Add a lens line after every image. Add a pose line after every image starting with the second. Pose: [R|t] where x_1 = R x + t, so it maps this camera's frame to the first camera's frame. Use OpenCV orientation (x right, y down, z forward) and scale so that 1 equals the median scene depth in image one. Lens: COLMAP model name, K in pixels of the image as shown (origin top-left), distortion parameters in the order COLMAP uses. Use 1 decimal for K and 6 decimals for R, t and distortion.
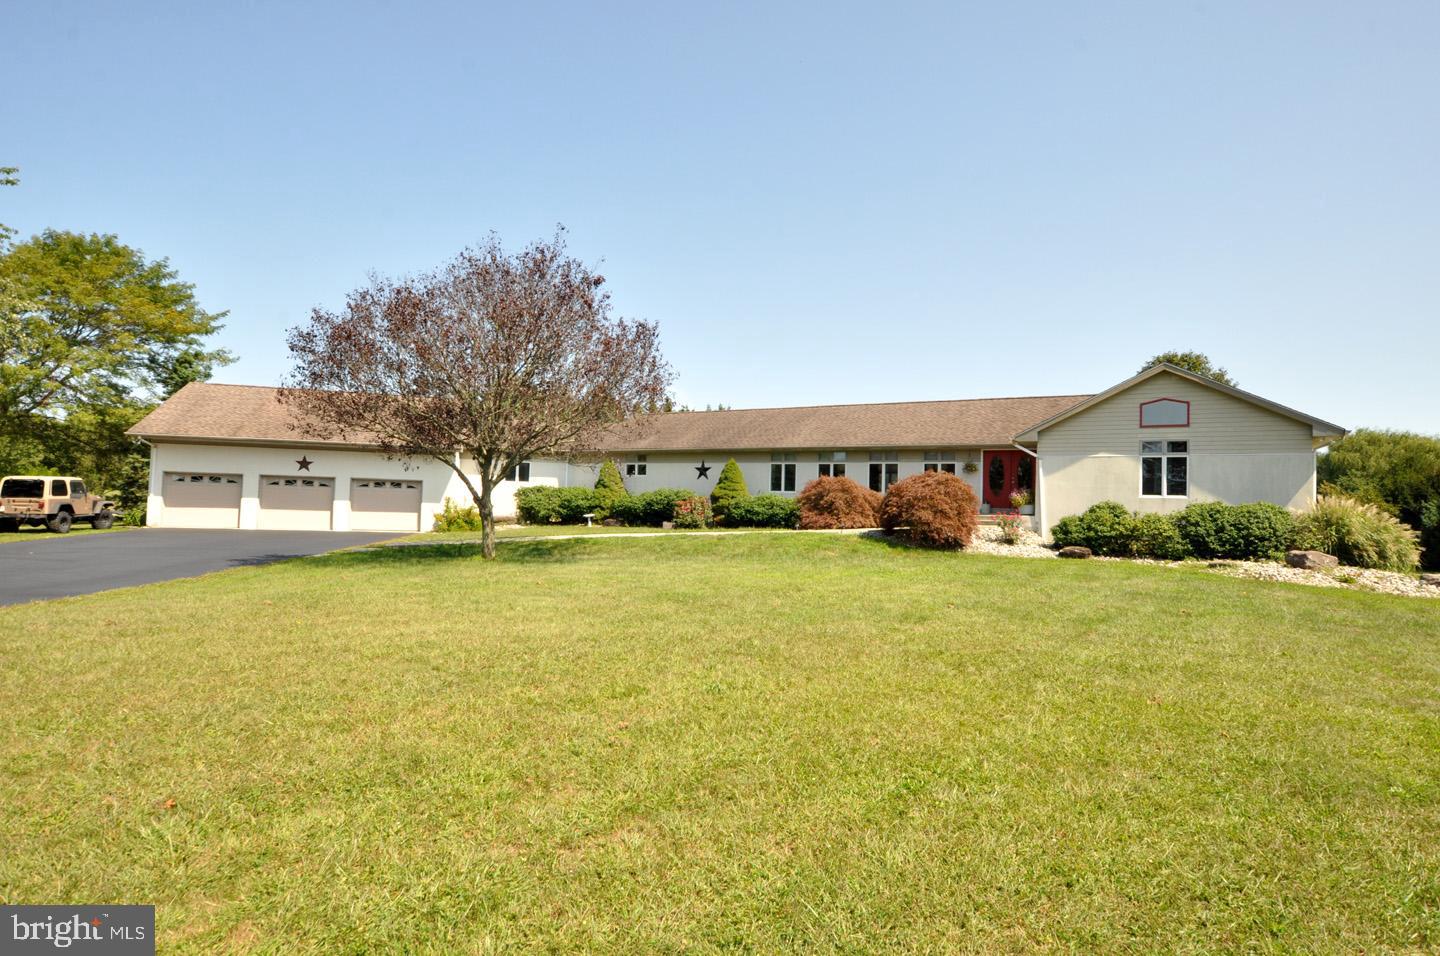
lens RADIAL K [[747.0, 0, 715.3], [0, 747.0, 481.3], [0, 0, 1]] dist [-0.027677, 0.001281]
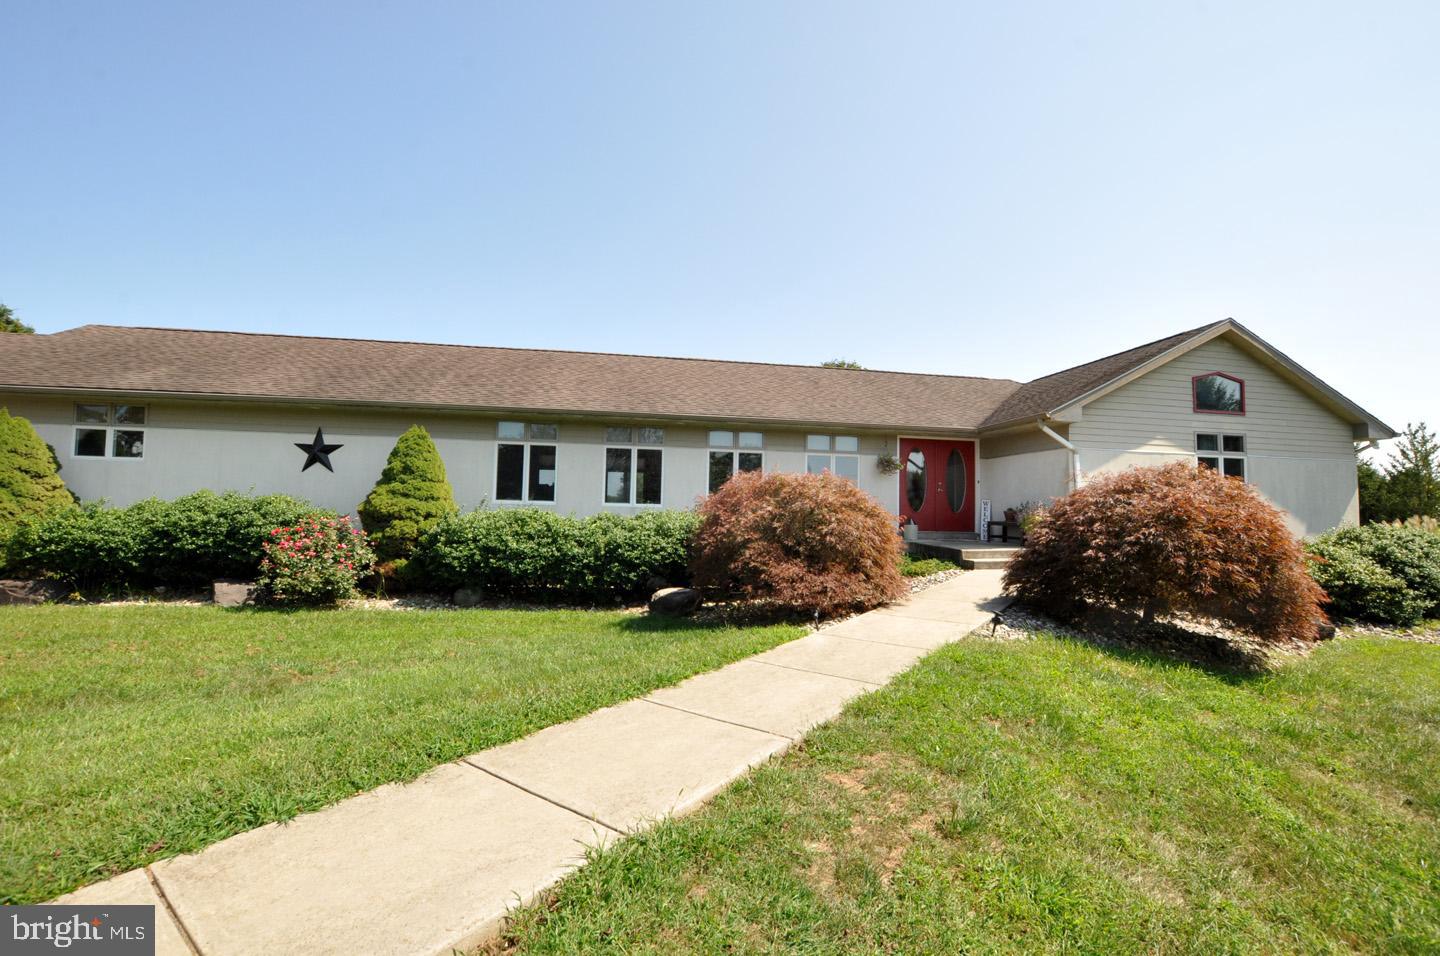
lens RADIAL K [[633.1, 0, 729.3], [0, 633.1, 470.9], [0, 0, 1]] dist [-0.028669, 0.001436]
pose [[0.752758, 0.029281, 0.657646, -0.084217], [-0.018936, 0.999560, -0.022830, 0.000945], [-0.658025, 0.004732, 0.752981, 0.621710]]
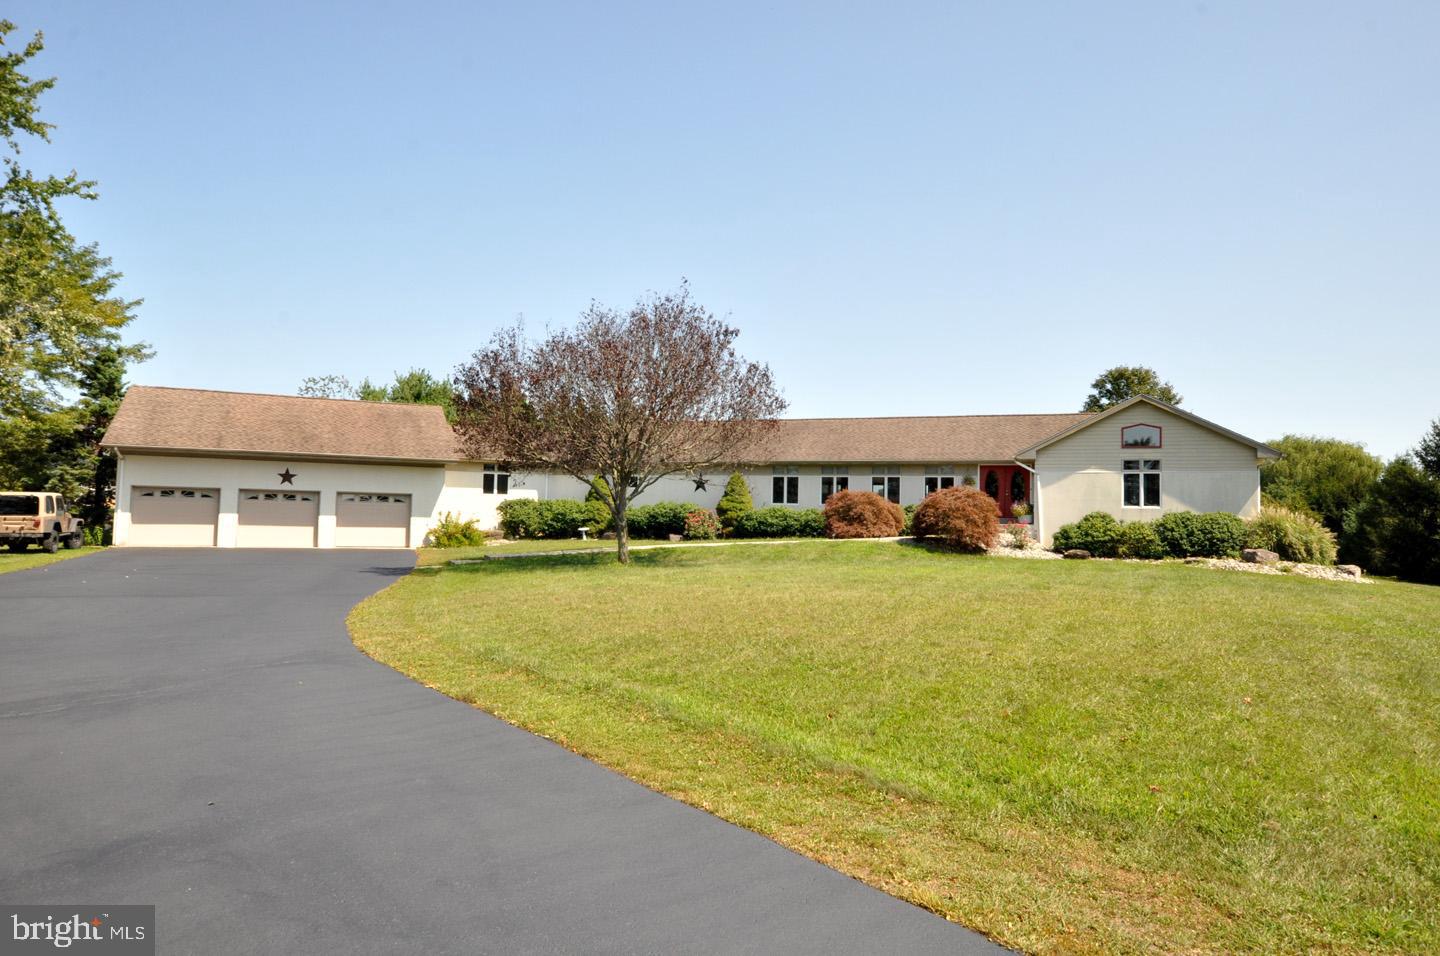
lens RADIAL K [[917.5, 0, 720.1], [0, 917.5, 482.6], [0, 0, 1]] dist [-0.004857, -0.002621]
pose [[0.985732, -0.001377, 0.168317, -0.217720], [0.002447, 0.999978, -0.006150, -0.007870], [-0.168305, 0.006474, 0.985714, -0.236758]]
